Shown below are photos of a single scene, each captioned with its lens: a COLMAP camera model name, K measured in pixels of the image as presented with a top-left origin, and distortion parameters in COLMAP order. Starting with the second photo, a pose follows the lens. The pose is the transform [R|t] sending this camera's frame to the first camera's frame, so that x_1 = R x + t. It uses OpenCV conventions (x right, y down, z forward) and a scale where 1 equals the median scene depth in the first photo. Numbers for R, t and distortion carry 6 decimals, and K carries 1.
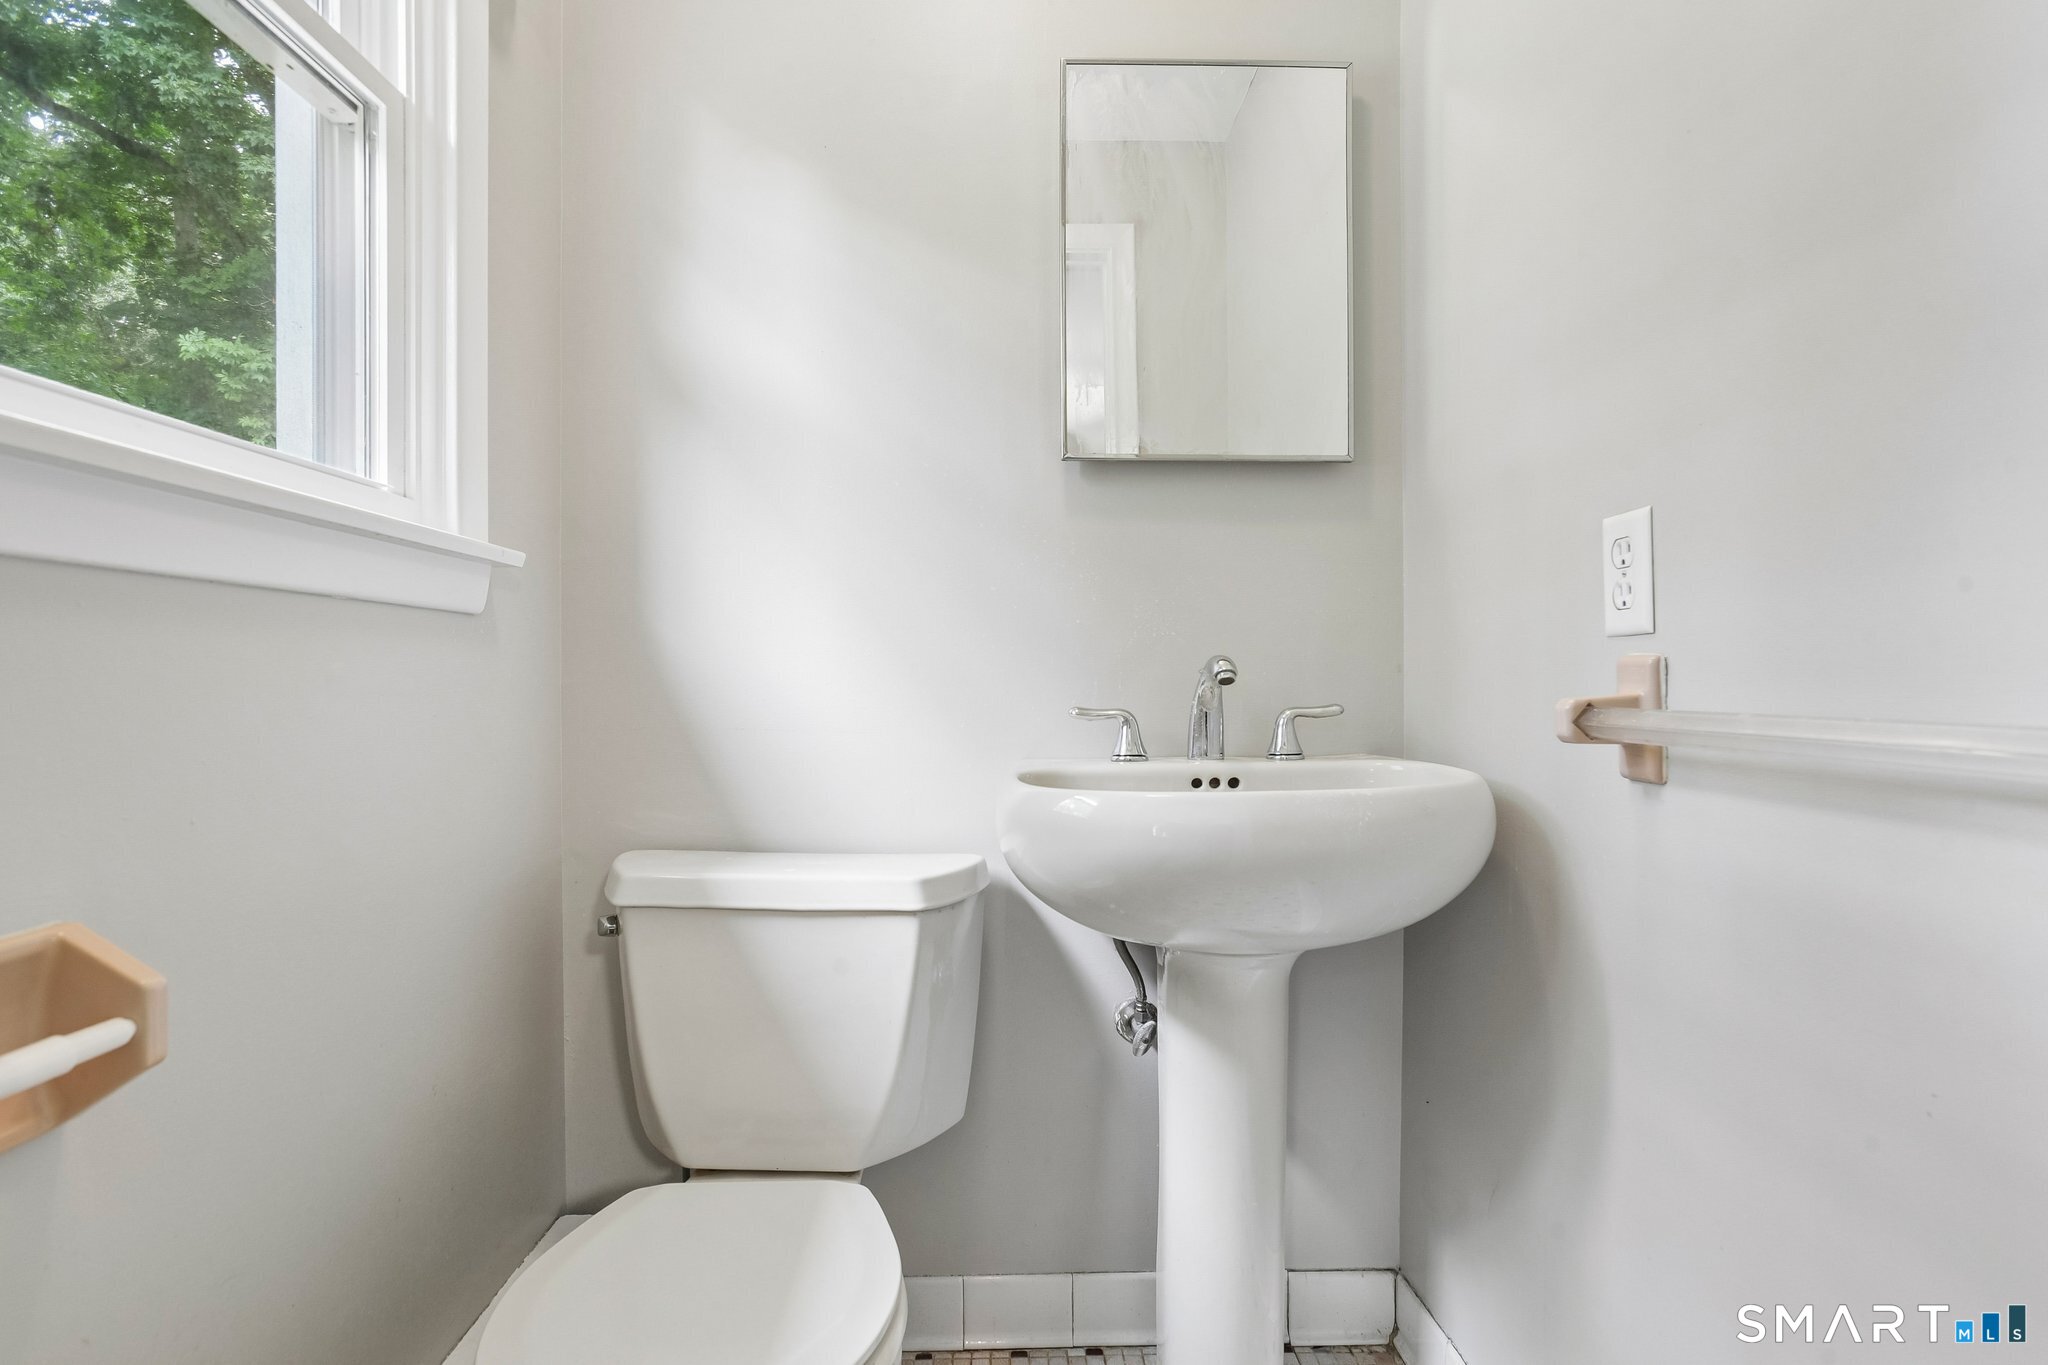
lens RADIAL K [[993.3, 0, 1020.7], [0, 993.3, 694.9], [0, 0, 1]] dist [-0.031805, 0.019738]
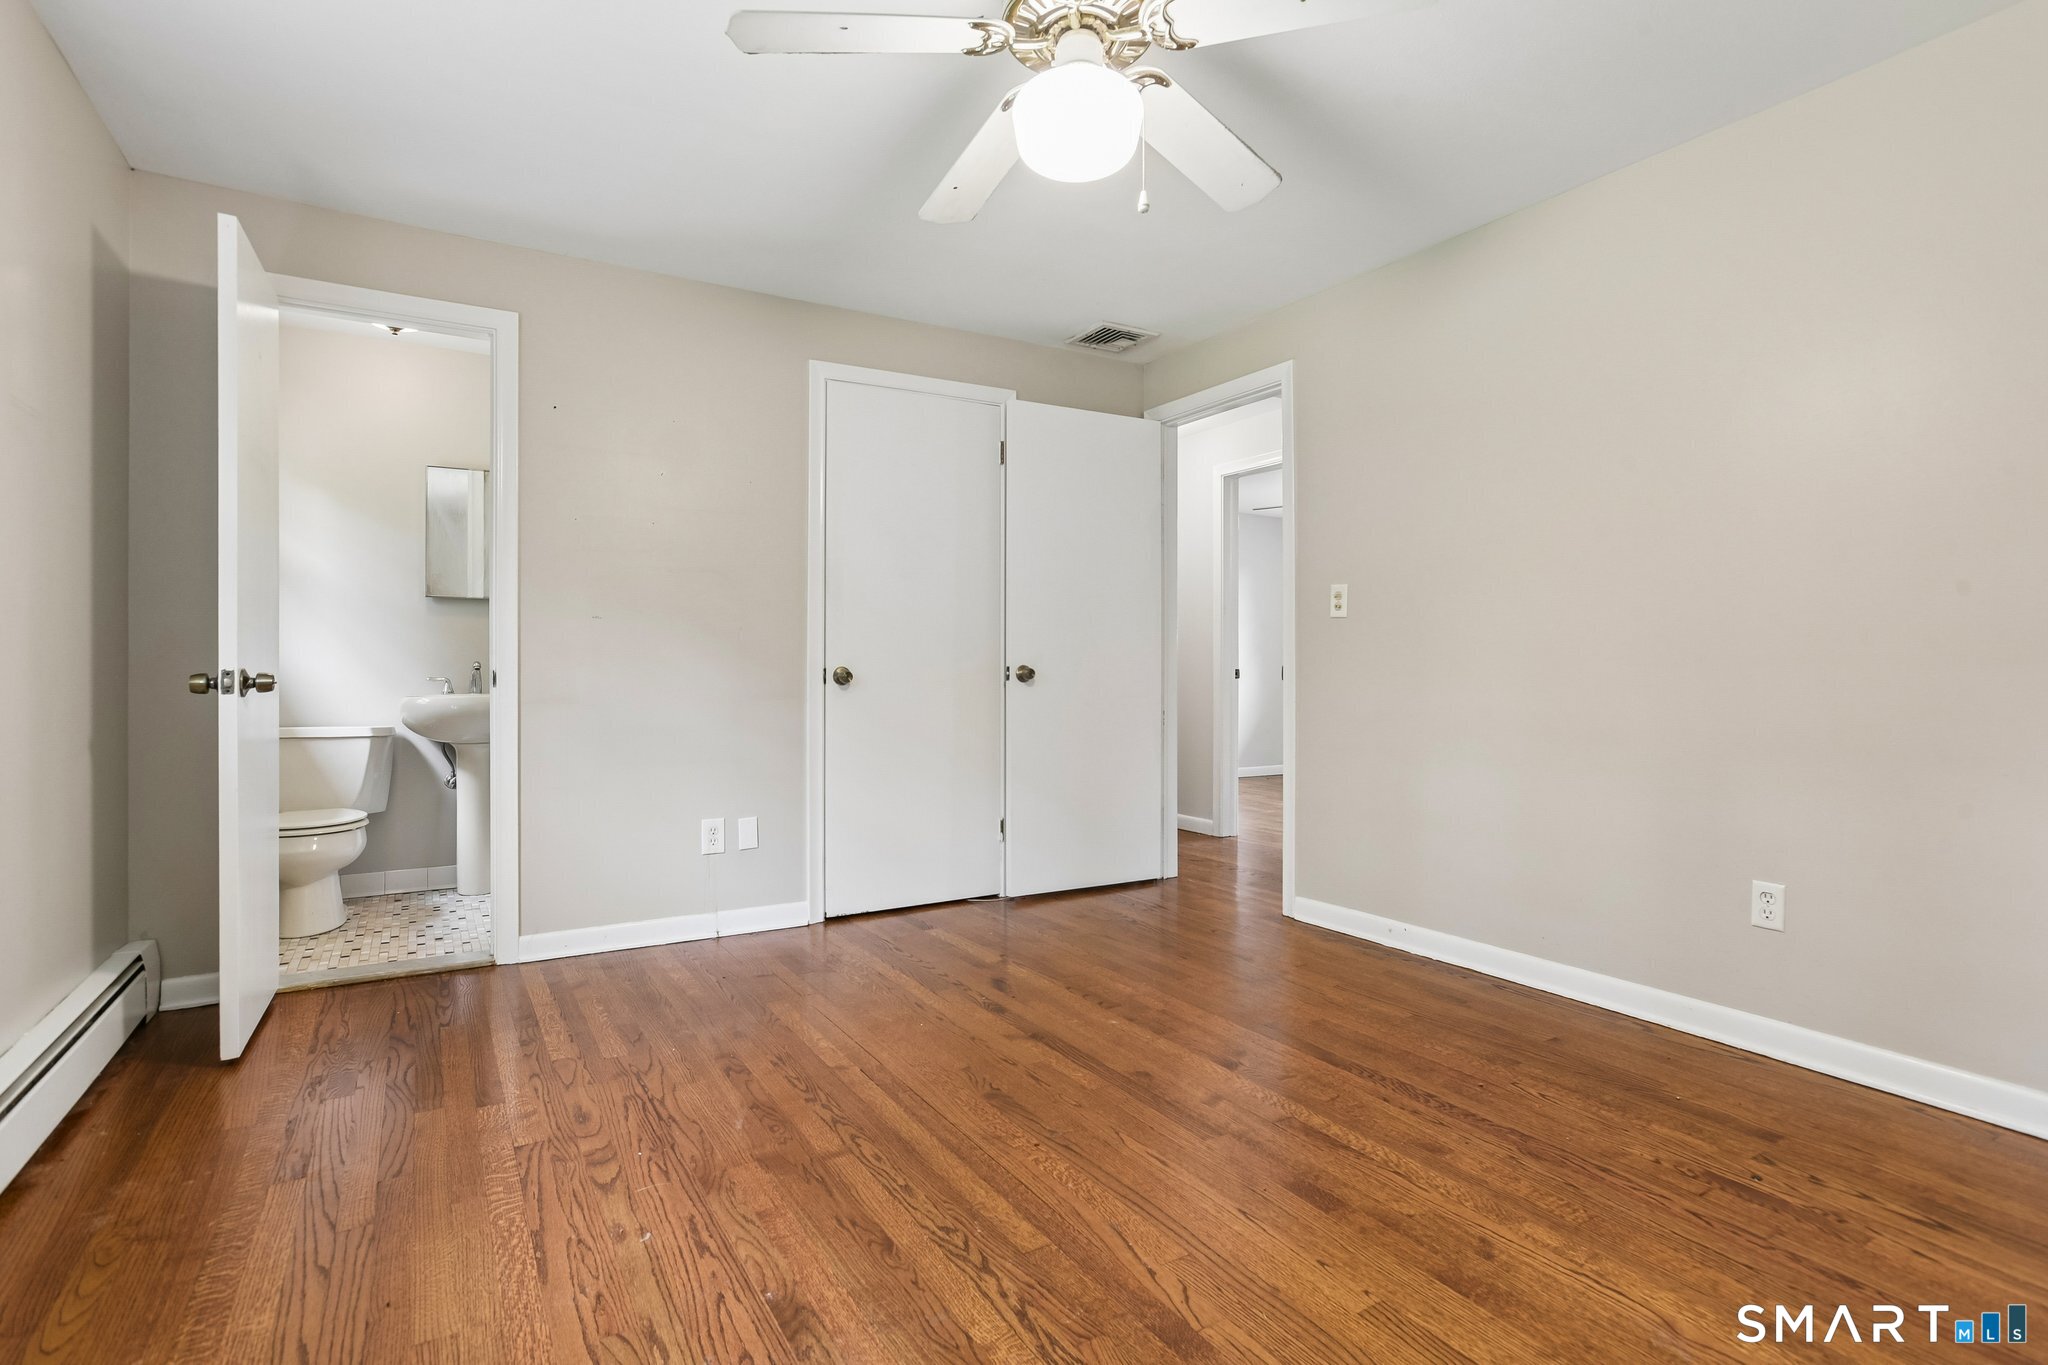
lens RADIAL K [[993.3, 0, 1019.2], [0, 993.3, 670.9], [0, 0, 1]] dist [-0.031805, 0.019738]
pose [[0.855907, 0.015690, 0.516891, 0.045366], [-0.018548, 0.999828, 0.000364, -0.040798], [-0.516797, -0.009899, 0.856051, -2.632746]]
